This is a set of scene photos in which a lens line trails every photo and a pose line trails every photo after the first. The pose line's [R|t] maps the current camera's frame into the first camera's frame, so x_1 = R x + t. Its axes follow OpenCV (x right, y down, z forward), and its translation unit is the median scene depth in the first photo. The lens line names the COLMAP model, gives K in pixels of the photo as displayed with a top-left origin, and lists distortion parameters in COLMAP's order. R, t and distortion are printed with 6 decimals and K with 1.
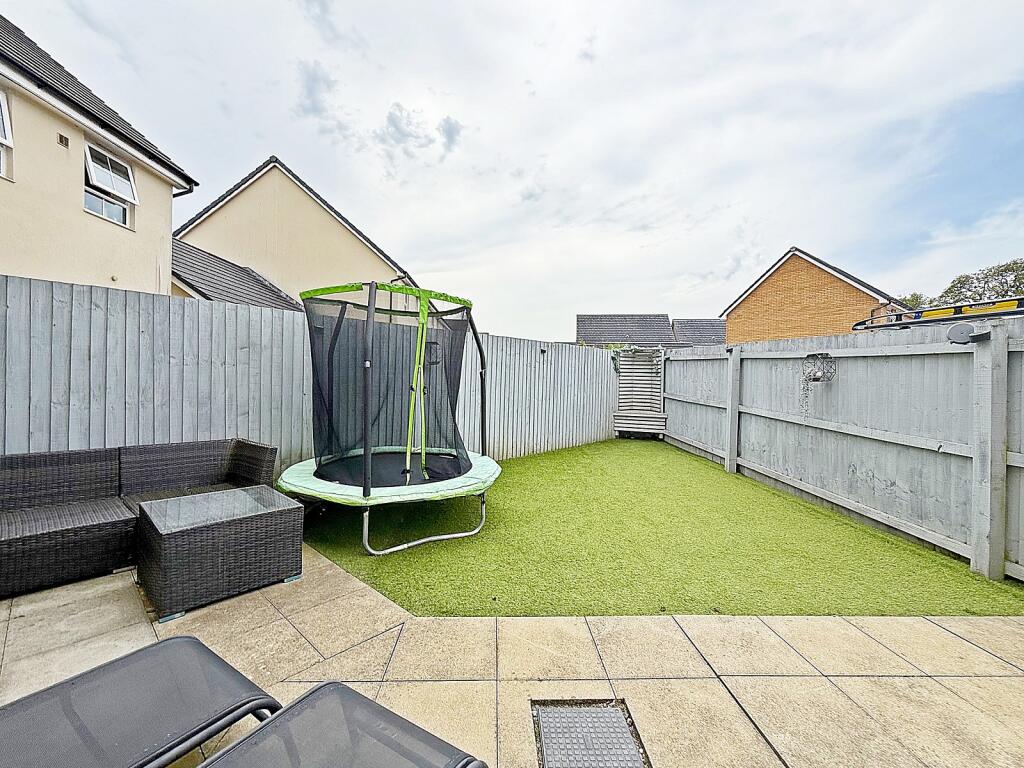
lens RADIAL K [[411.1, 0, 512.0], [0, 411.1, 384.0], [0, 0, 1]] dist [0.026312, -0.014807]
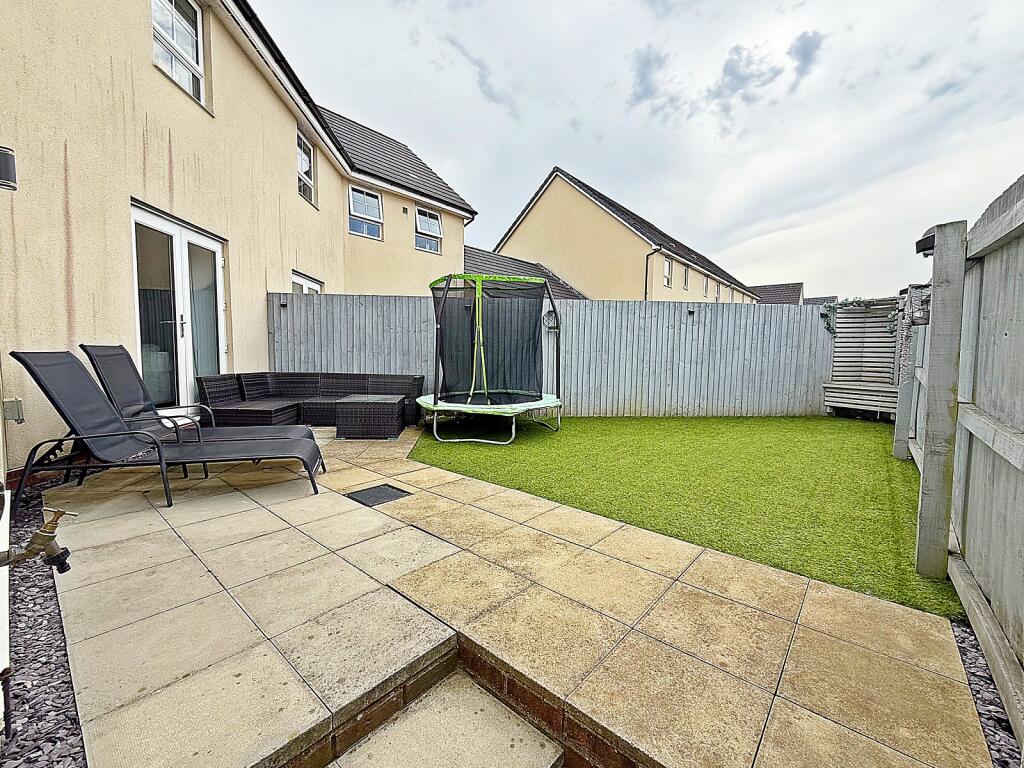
lens RADIAL K [[425.1, 0, 512.0], [0, 425.1, 384.0], [0, 0, 1]] dist [-0.033288, 0.009143]
pose [[0.731046, 0.042328, -0.681014, 0.347208], [-0.007704, 0.998522, 0.053792, 0.030623], [0.682285, -0.034077, 0.730292, -0.011932]]
